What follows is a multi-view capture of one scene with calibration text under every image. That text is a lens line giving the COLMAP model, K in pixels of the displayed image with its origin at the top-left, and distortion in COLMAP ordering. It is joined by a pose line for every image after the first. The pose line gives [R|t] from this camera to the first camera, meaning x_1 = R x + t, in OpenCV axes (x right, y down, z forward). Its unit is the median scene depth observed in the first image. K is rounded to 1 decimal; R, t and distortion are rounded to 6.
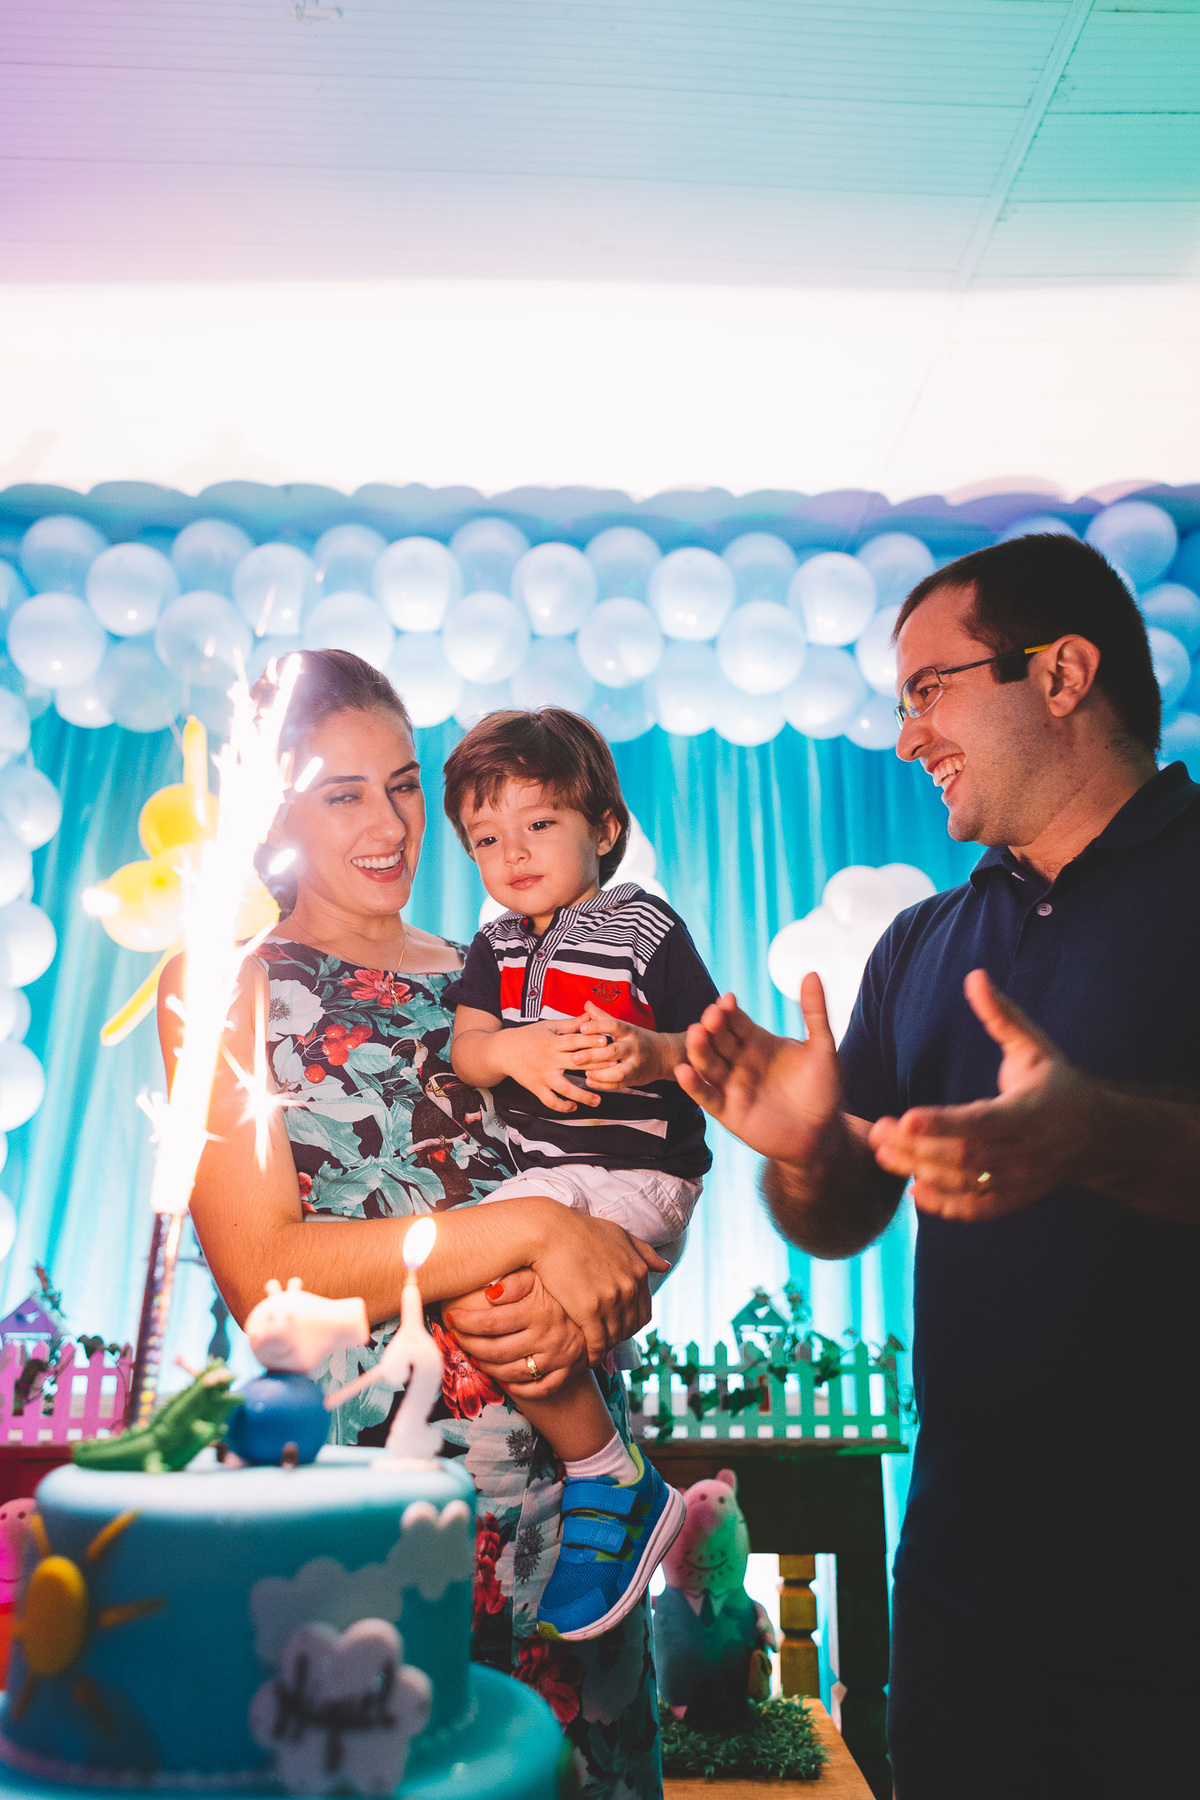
lens RADIAL K [[1381.8, 0, 600.0], [0, 1381.8, 900.0], [0, 0, 1]] dist [0.043860, 0.001565]
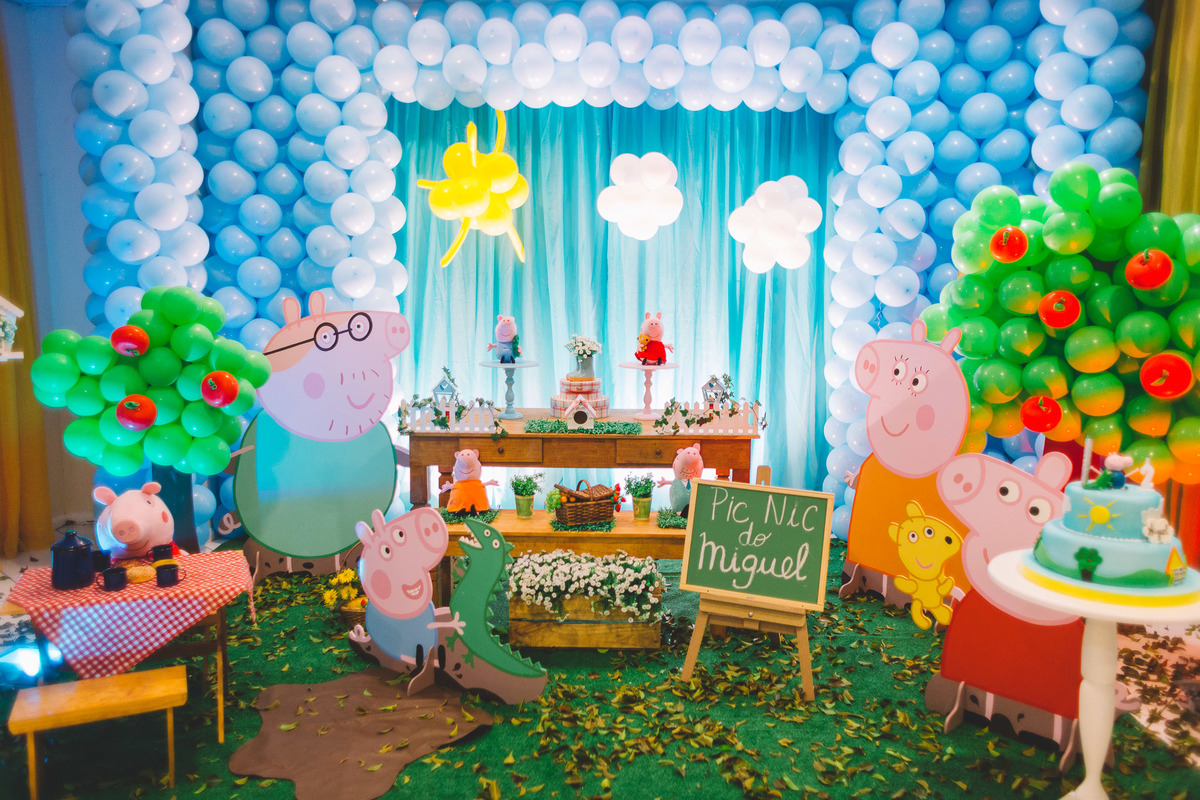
lens RADIAL K [[921.2, 0, 600.0], [0, 921.2, 400.0], [0, 0, 1]] dist [0.043860, 0.001565]
pose [[0.999372, 0.008365, -0.034430, -0.028818], [0.005139, 0.927236, 0.374441, -0.244827], [0.035057, -0.374383, 0.926611, -0.469611]]
